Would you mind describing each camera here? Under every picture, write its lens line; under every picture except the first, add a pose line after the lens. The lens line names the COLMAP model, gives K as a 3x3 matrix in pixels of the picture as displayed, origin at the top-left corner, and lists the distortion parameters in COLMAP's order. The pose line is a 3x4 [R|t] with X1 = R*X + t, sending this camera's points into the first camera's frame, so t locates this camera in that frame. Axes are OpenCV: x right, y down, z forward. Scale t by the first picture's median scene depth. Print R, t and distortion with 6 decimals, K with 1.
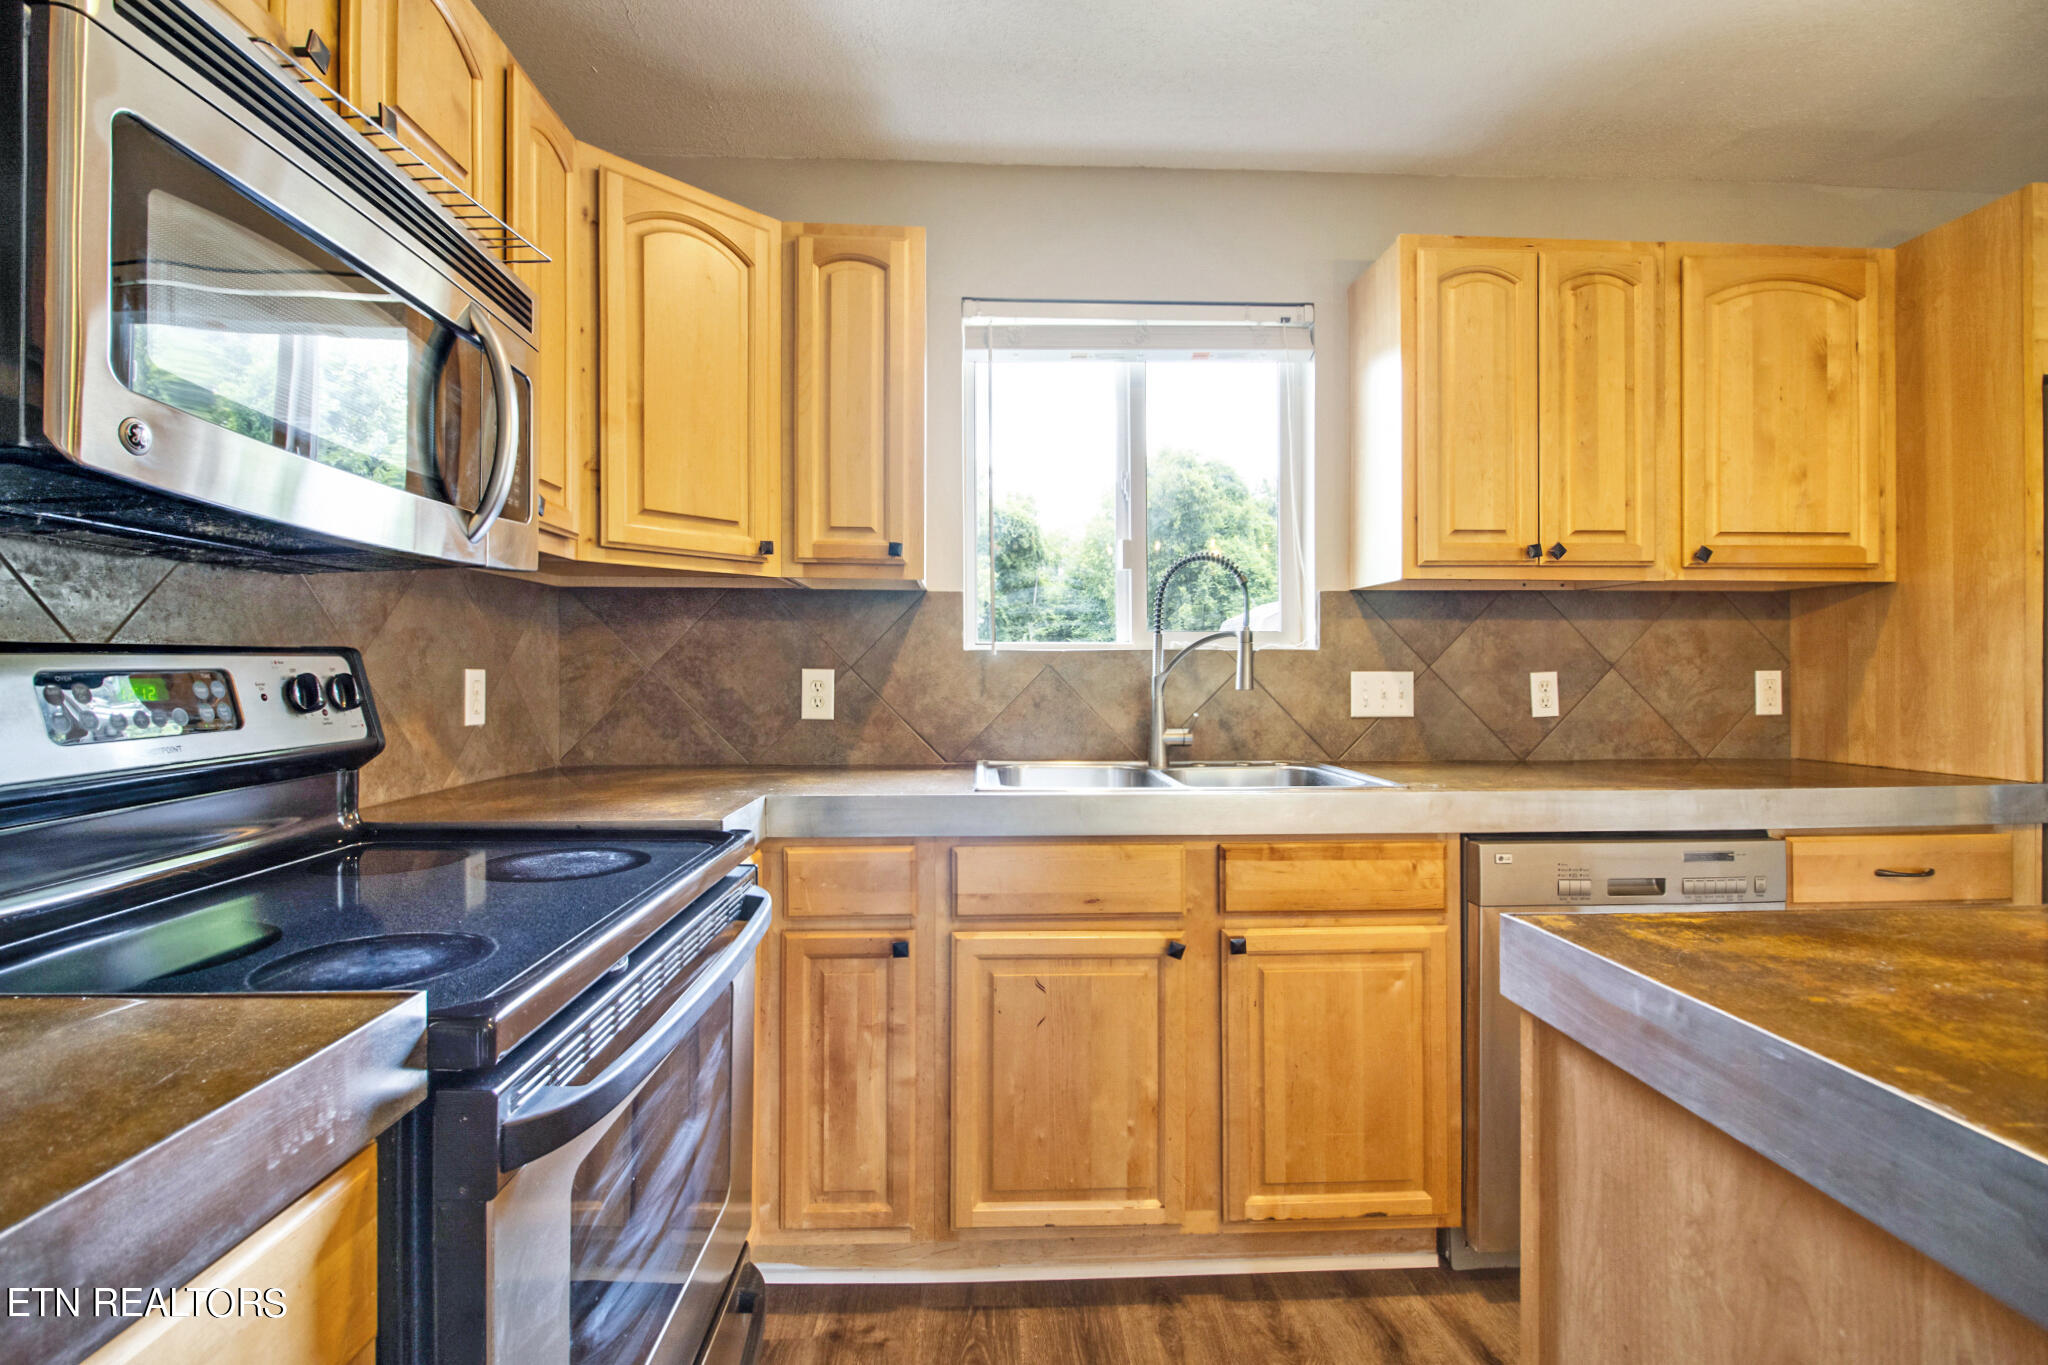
lens RADIAL K [[948.5, 0, 1015.9], [0, 948.5, 671.8], [0, 0, 1]] dist [-0.005174, -0.008107]
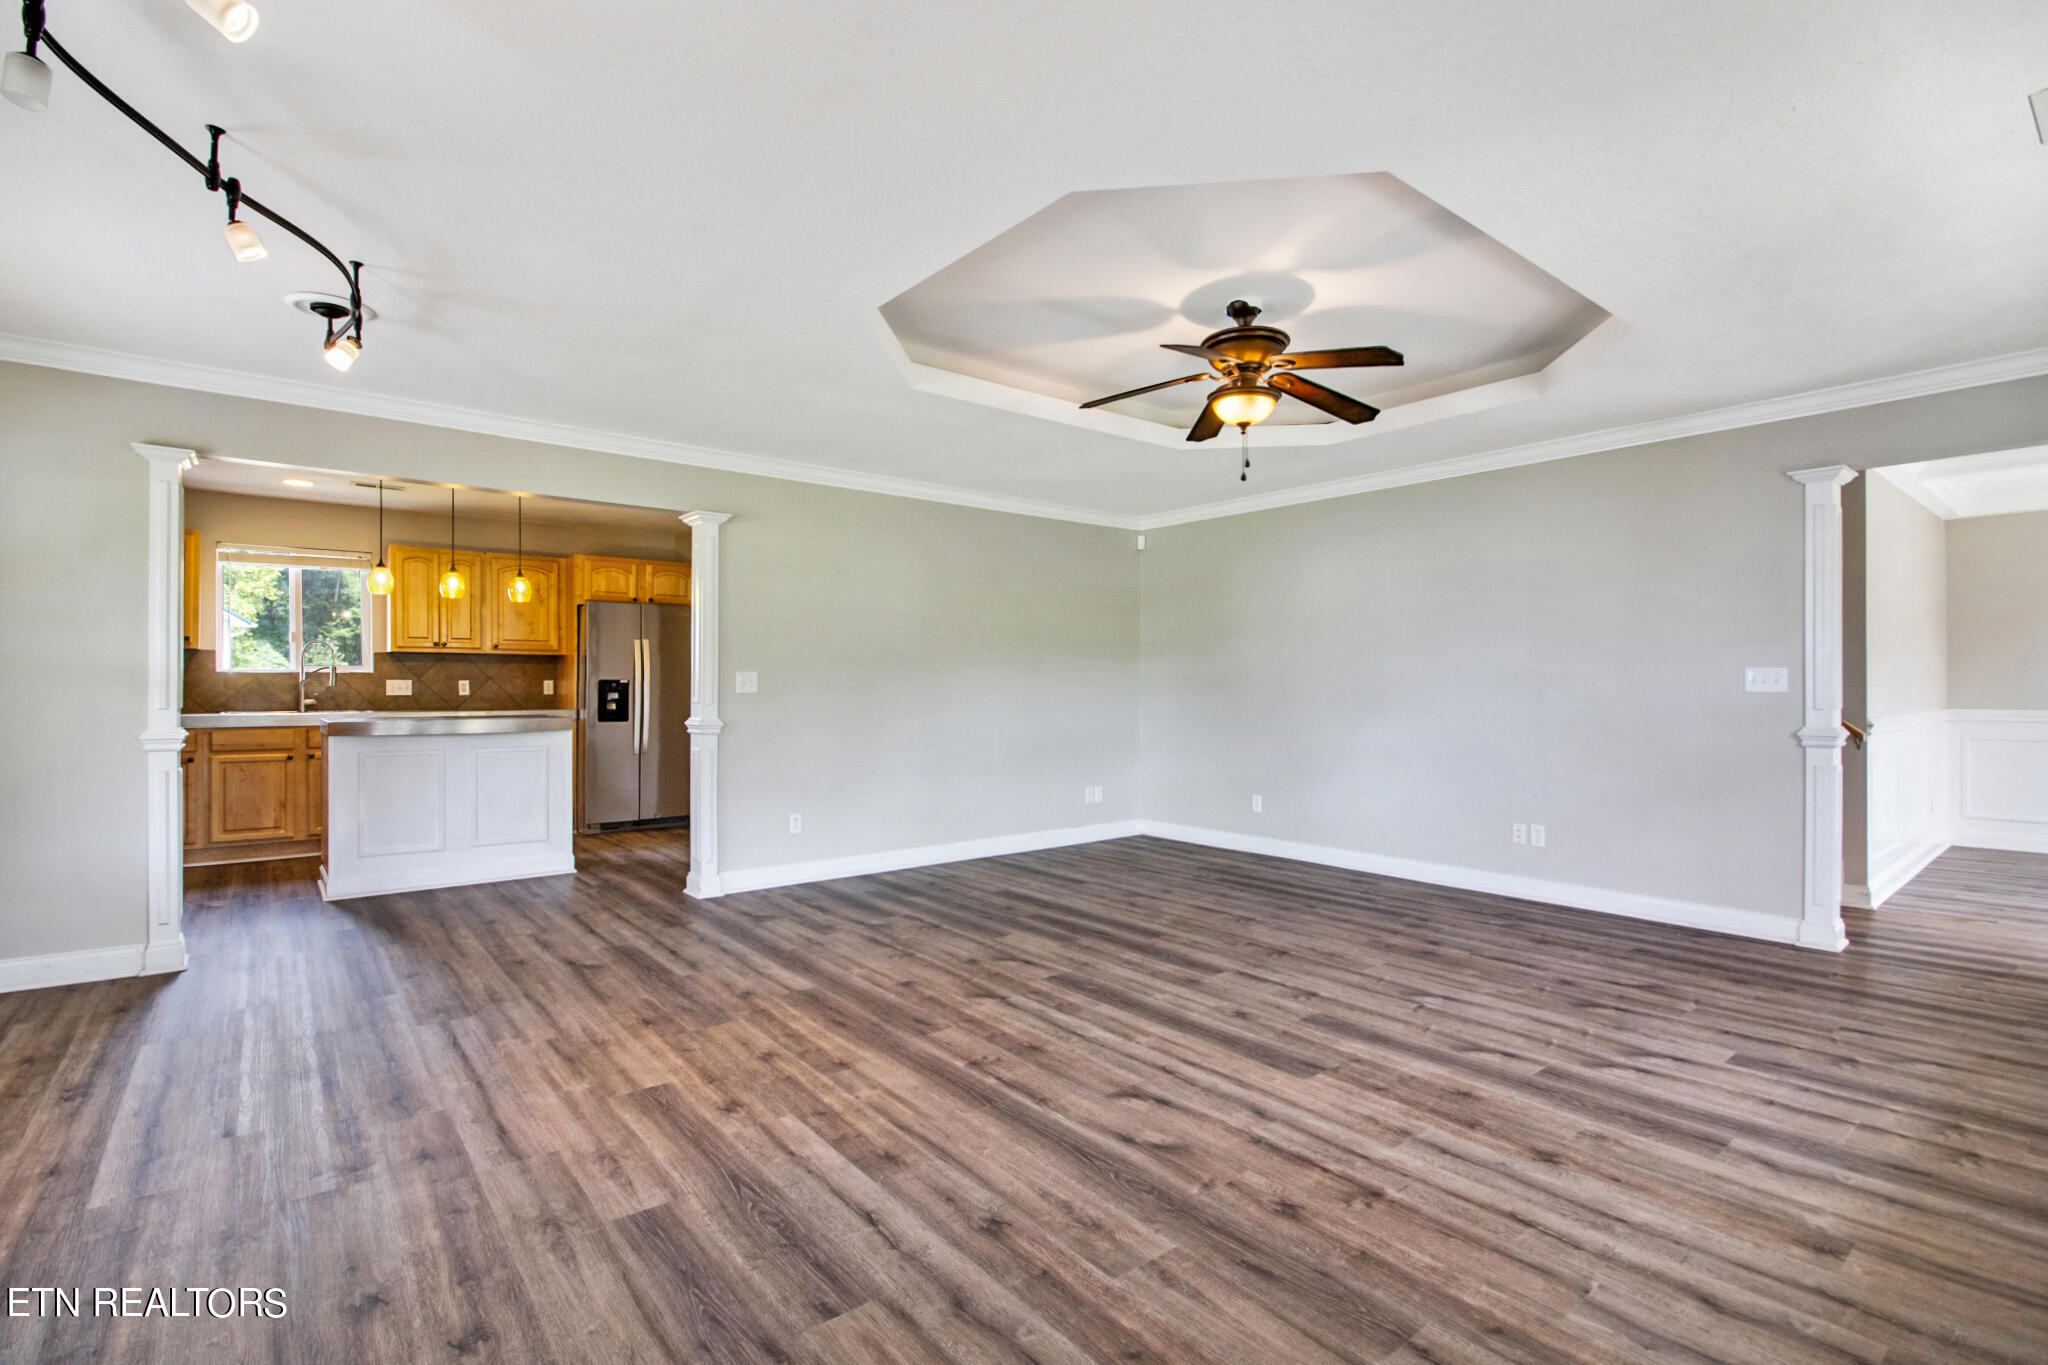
lens RADIAL K [[948.5, 0, 1016.5], [0, 948.5, 686.9], [0, 0, 1]] dist [-0.005174, -0.008107]
pose [[0.808693, -0.000789, 0.588231, 0.216421], [-0.006195, 0.999932, 0.009858, -0.019911], [-0.588199, -0.011616, 0.808633, -2.583655]]
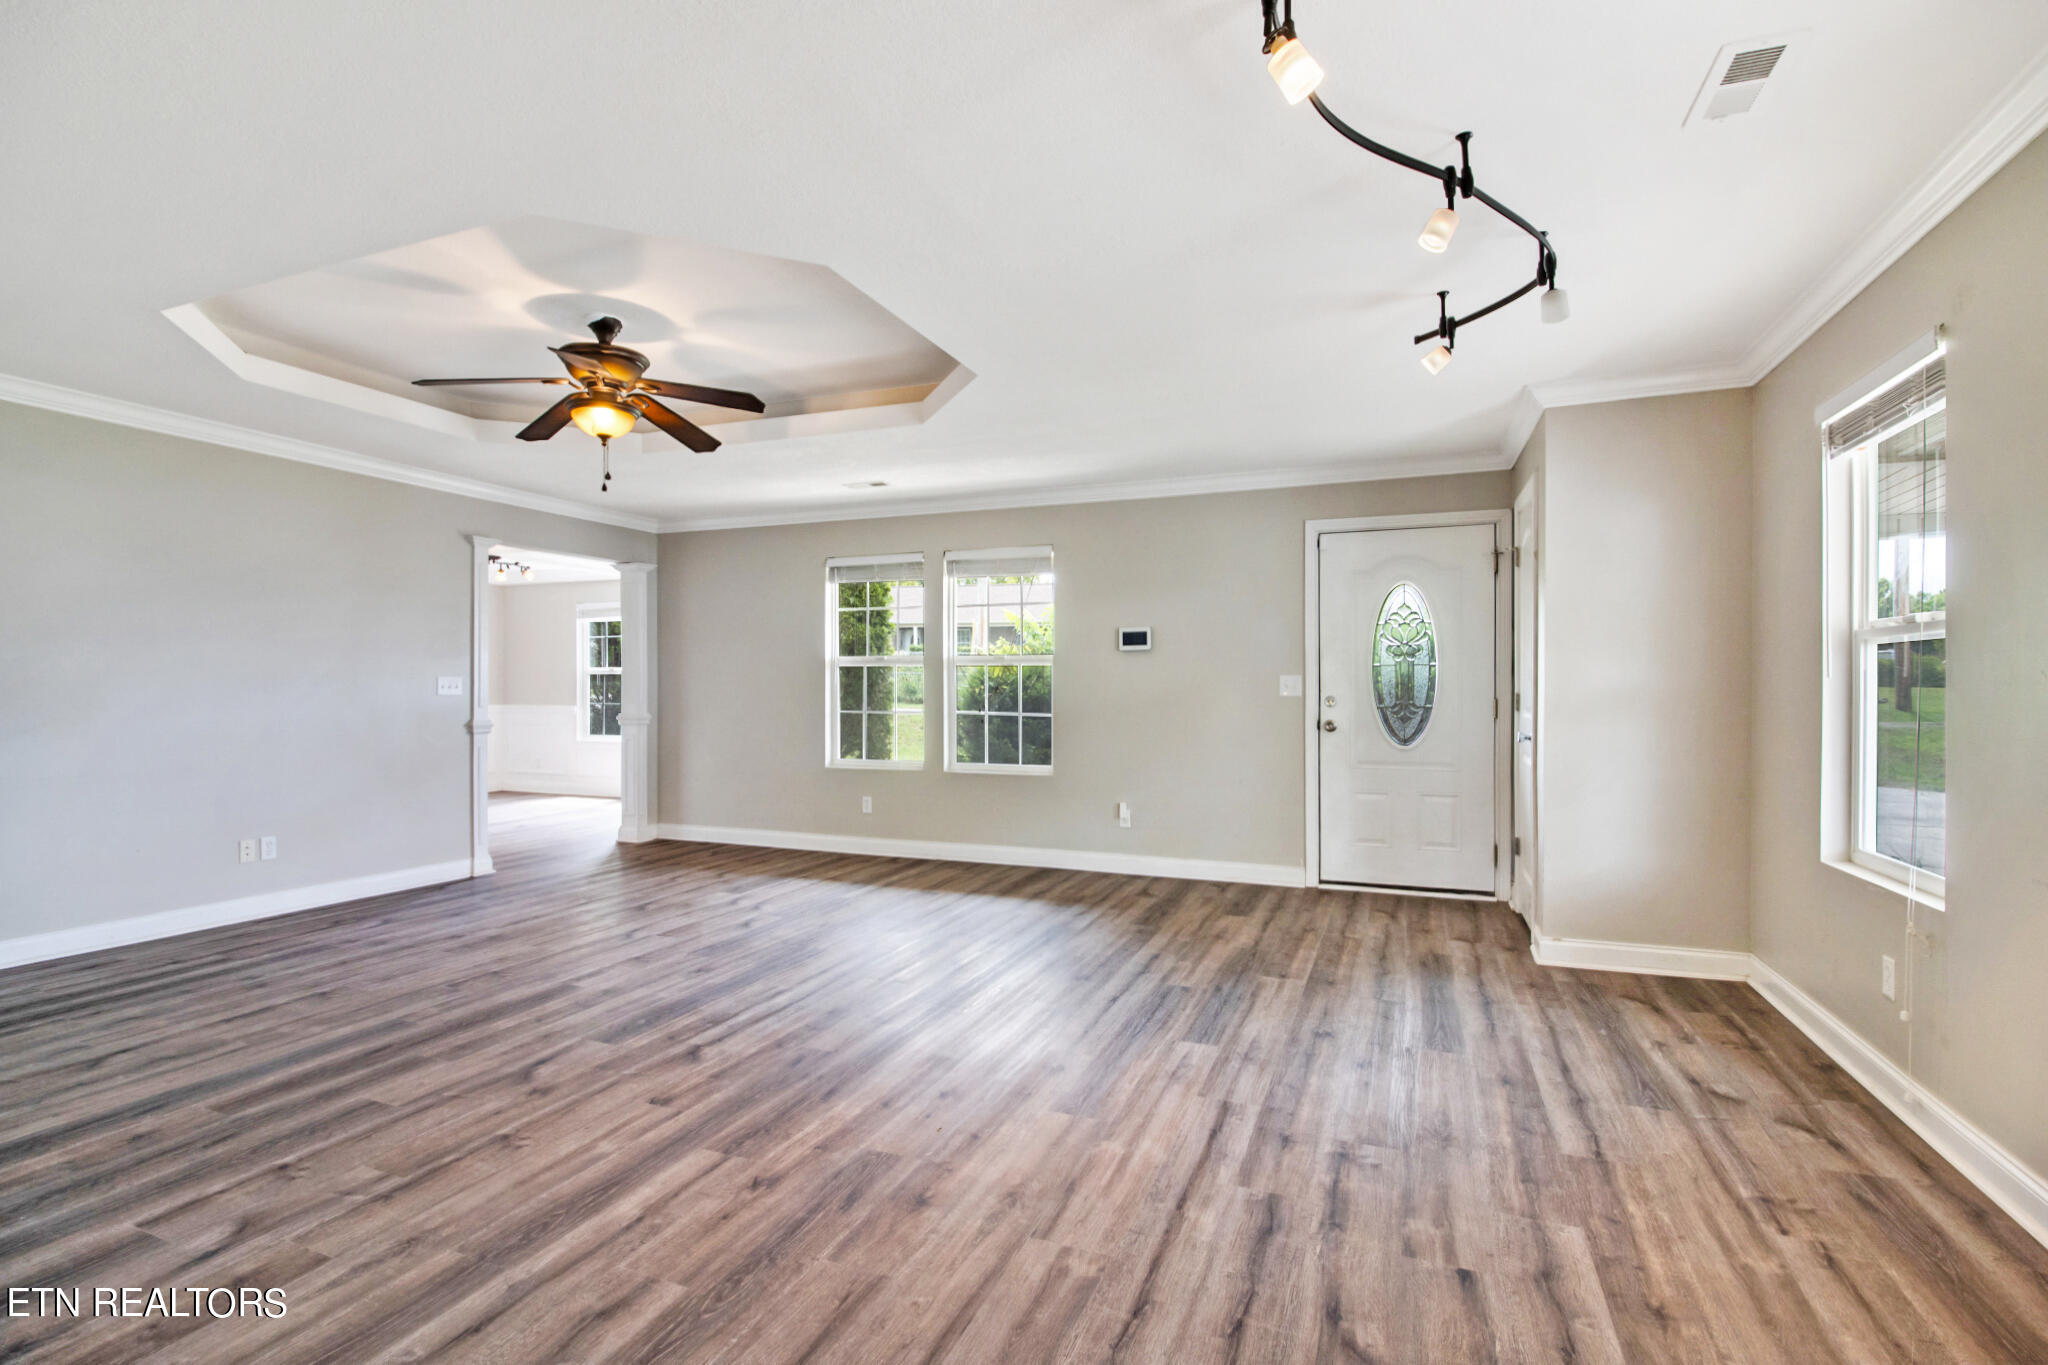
lens RADIAL K [[948.5, 0, 1015.2], [0, 948.5, 679.0], [0, 0, 1]] dist [-0.005174, -0.008107]
pose [[-0.905471, 0.006580, 0.424358, 0.120835], [-0.000413, 0.999866, -0.016385, -0.000055], [-0.424409, -0.015012, -0.905346, -0.332164]]
